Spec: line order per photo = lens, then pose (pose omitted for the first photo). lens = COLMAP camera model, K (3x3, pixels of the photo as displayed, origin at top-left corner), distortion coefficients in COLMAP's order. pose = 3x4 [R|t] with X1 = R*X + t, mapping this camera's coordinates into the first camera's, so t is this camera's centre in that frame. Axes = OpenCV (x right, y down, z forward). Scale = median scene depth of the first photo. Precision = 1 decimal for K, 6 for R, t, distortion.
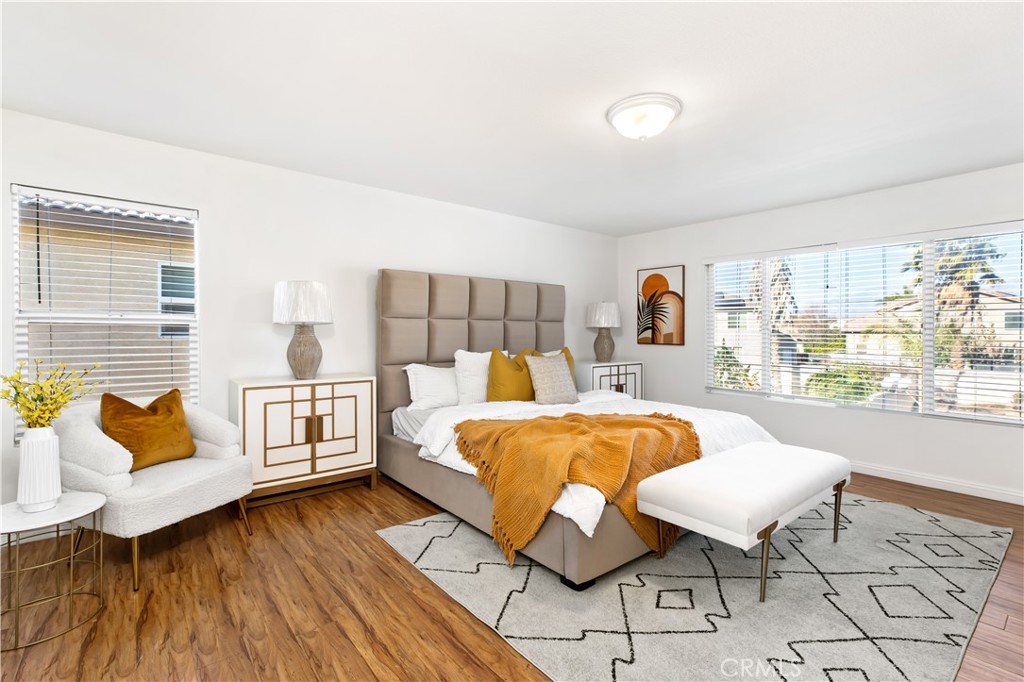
lens RADIAL K [[456.7, 0, 511.6], [0, 456.7, 330.8], [0, 0, 1]] dist [0.000285, 0.002064]
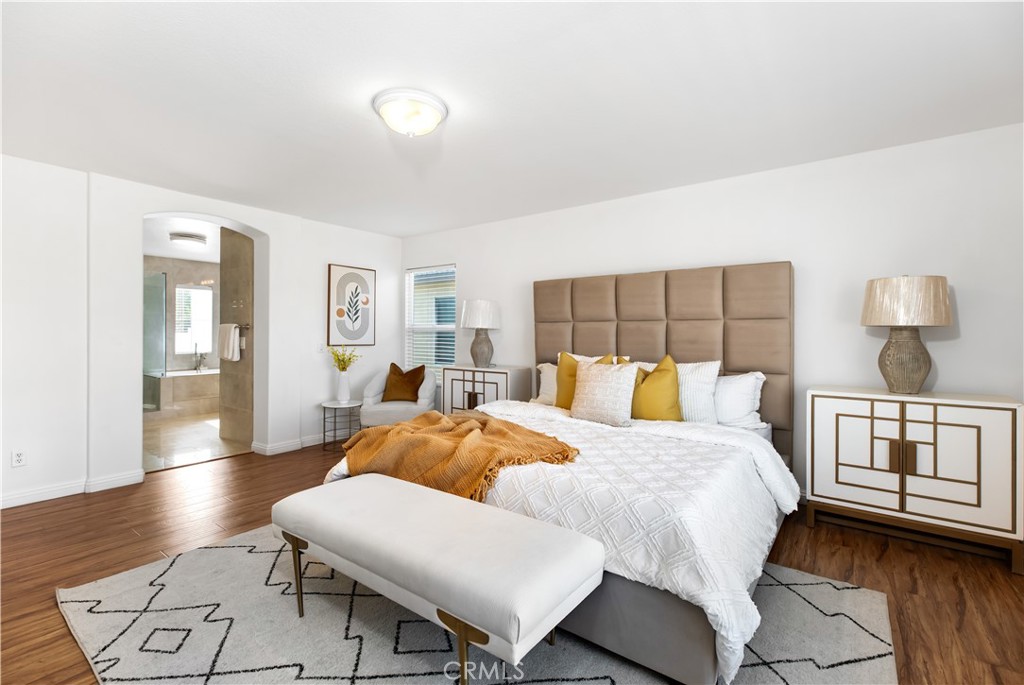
lens RADIAL K [[456.7, 0, 512.0], [0, 456.7, 344.1], [0, 0, 1]] dist [0.000285, 0.002064]
pose [[0.251354, 0.018793, -0.967713, 0.185468], [-0.000346, 0.999813, 0.019326, 0.000939], [0.967895, -0.004523, 0.251314, 0.140496]]
